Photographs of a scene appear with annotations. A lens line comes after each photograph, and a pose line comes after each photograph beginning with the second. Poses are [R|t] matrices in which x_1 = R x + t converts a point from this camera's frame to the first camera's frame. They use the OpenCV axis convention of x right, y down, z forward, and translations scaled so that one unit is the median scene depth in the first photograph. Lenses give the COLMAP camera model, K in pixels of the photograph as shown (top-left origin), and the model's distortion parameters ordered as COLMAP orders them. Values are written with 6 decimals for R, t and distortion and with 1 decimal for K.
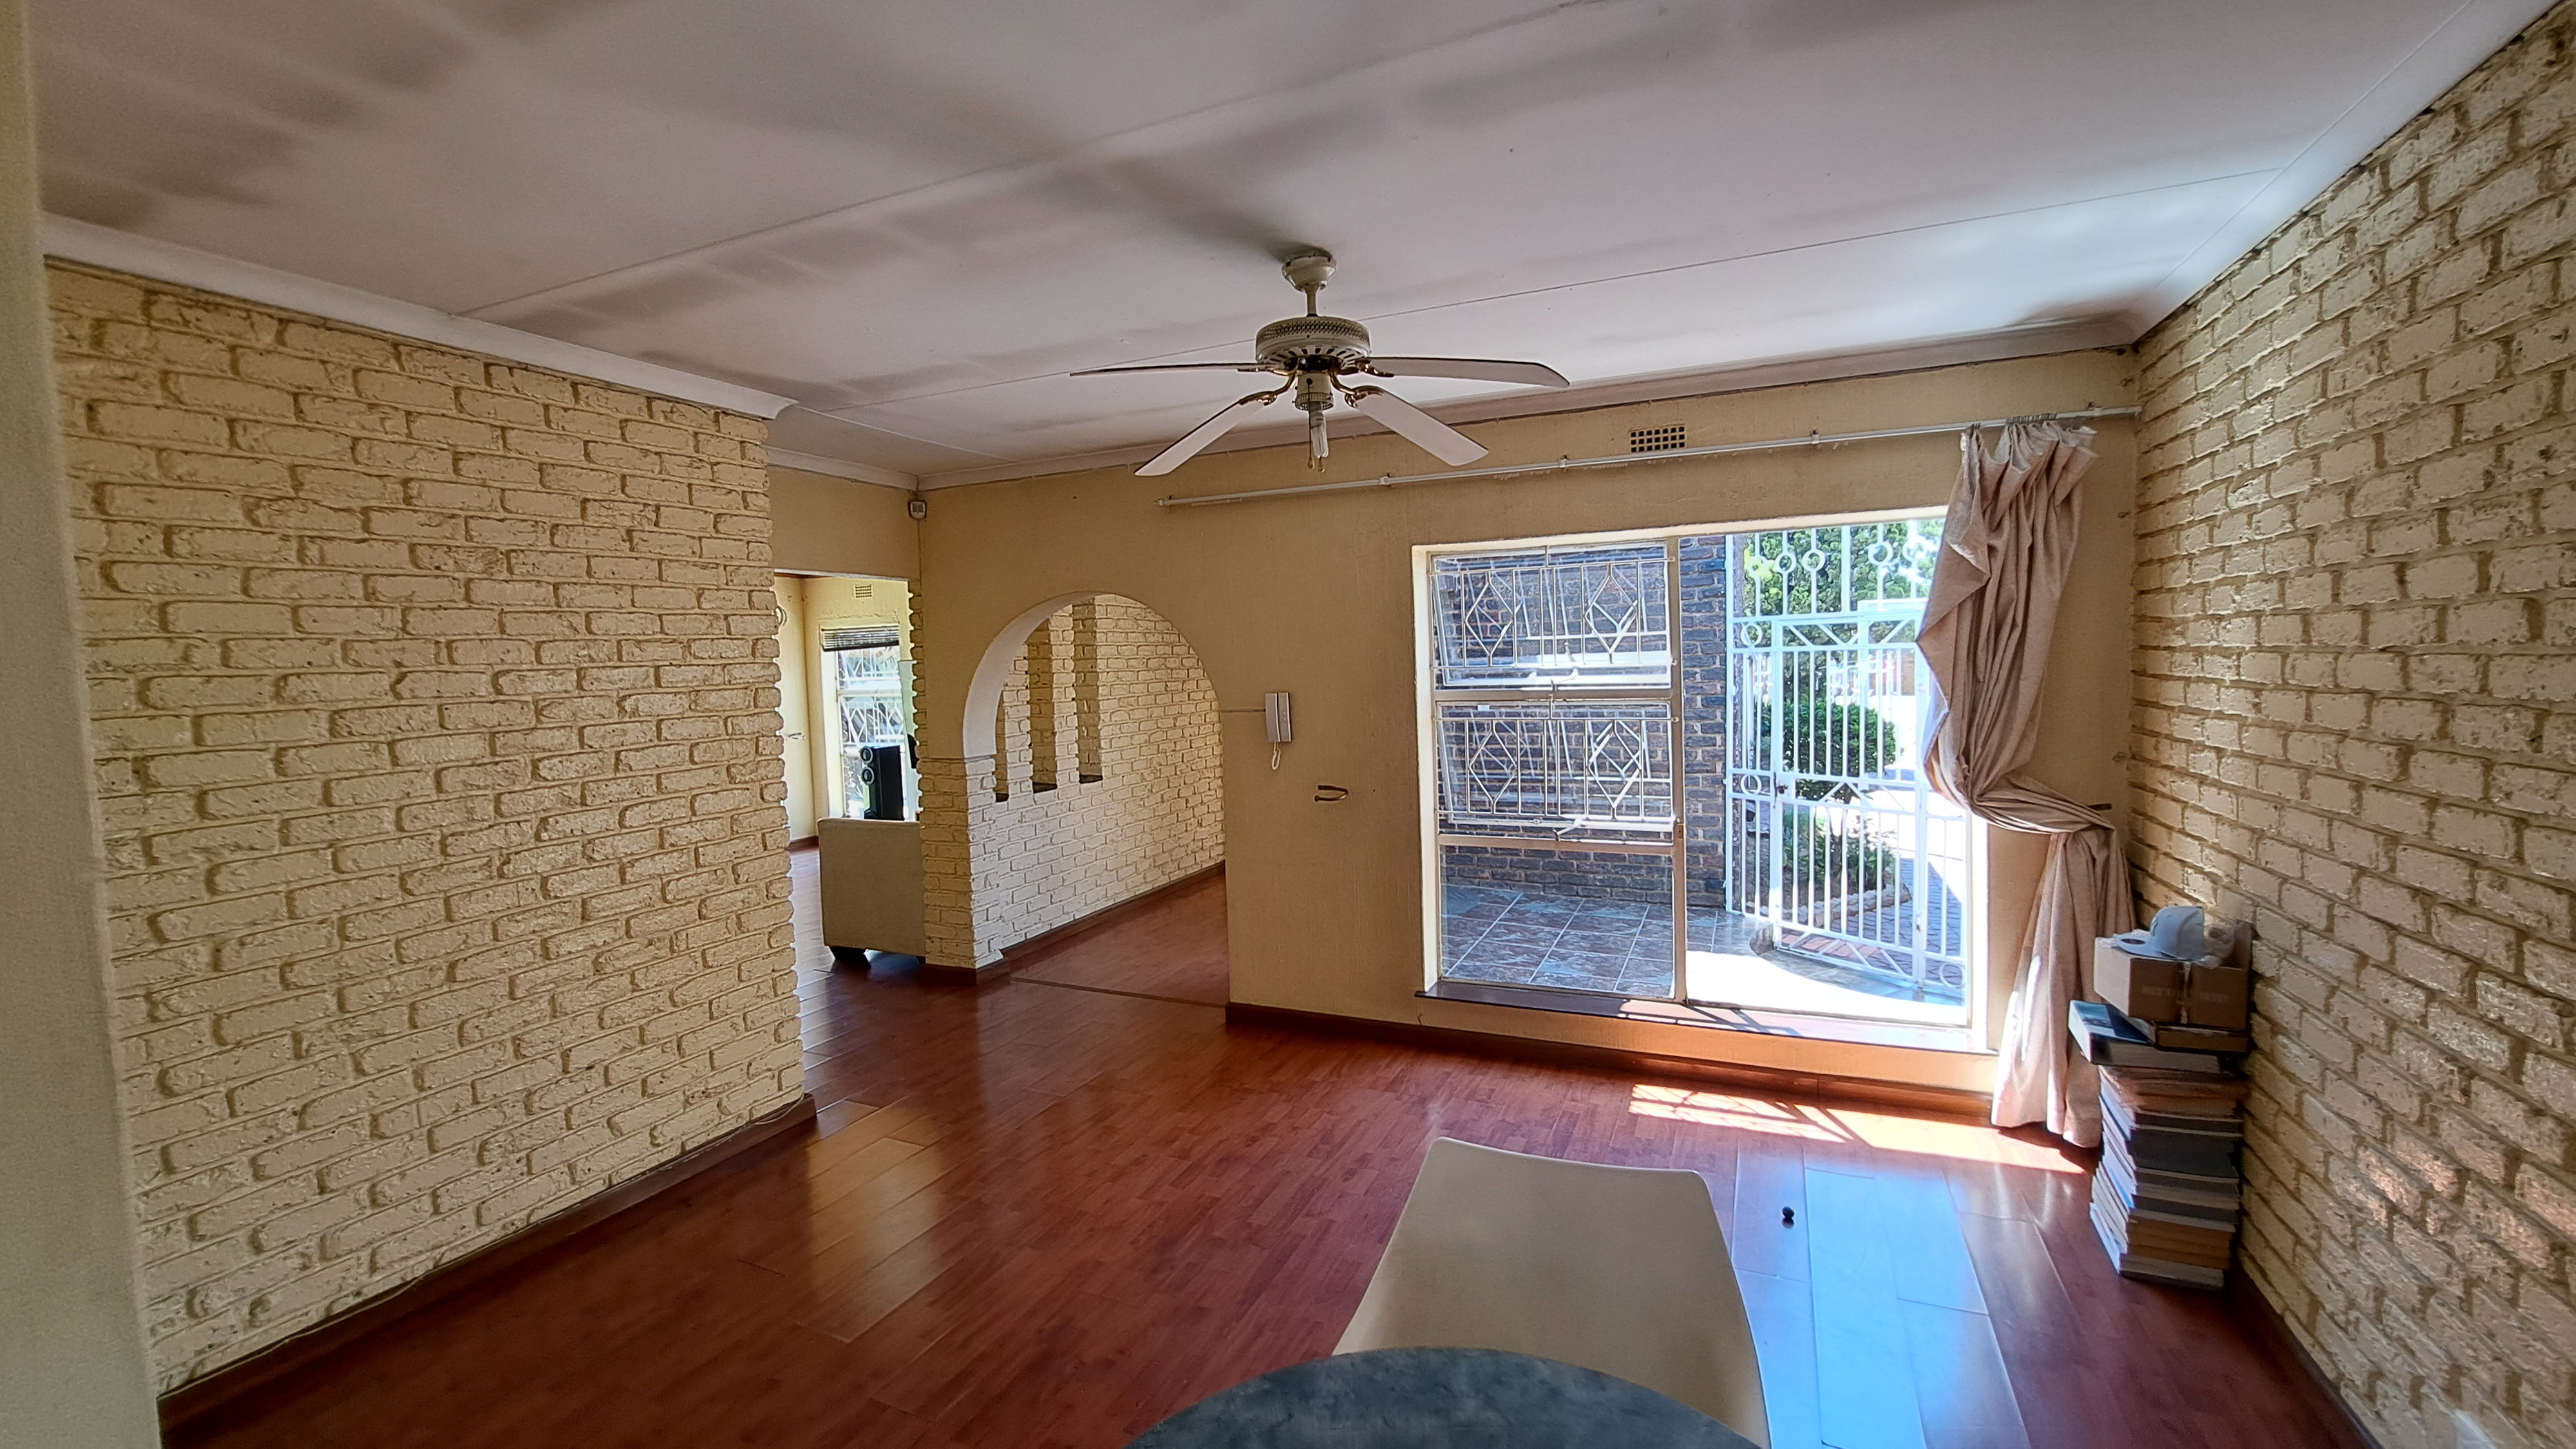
lens RADIAL K [[1028.0, 0, 1274.5], [0, 1028.0, 718.7], [0, 0, 1]] dist [-0.021853, 0.000931]
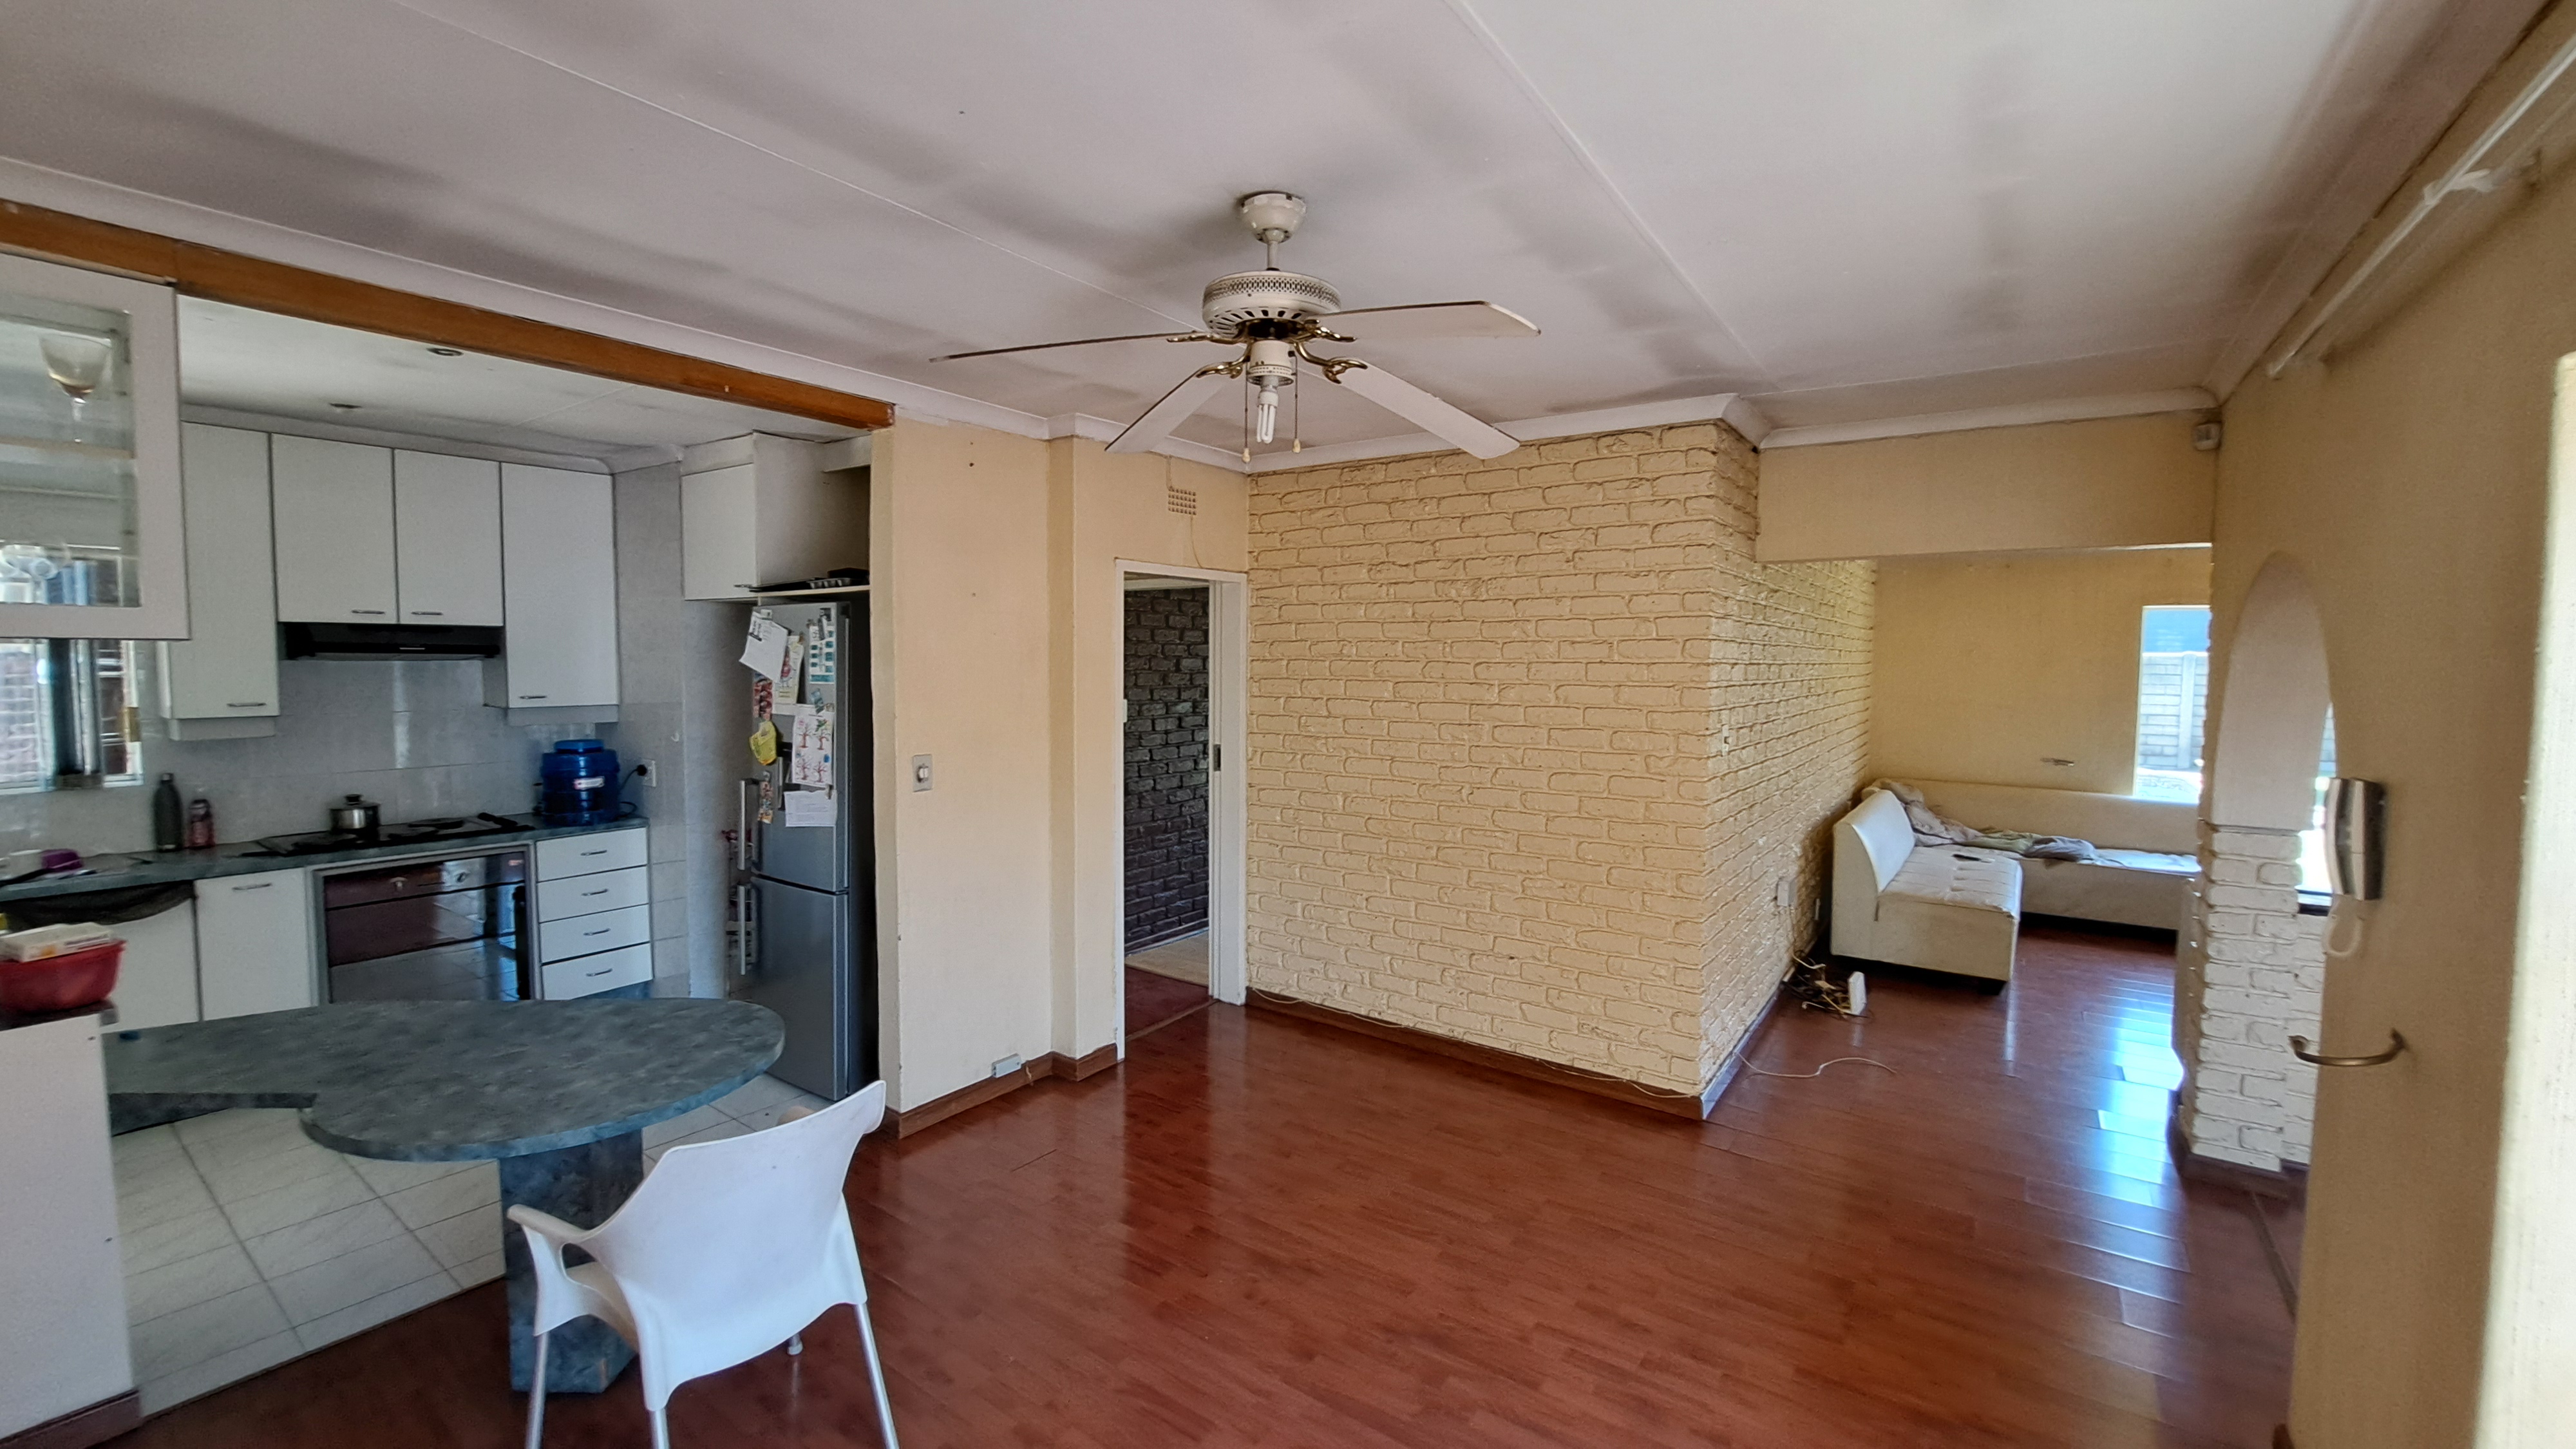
lens RADIAL K [[1028.0, 0, 1290.9], [0, 1028.0, 712.5], [0, 0, 1]] dist [-0.021853, 0.000931]
pose [[-0.184995, 0.081982, -0.979314, 0.676636], [-0.059619, 0.993743, 0.094452, -0.090312], [0.980929, 0.075859, -0.178950, 0.917629]]
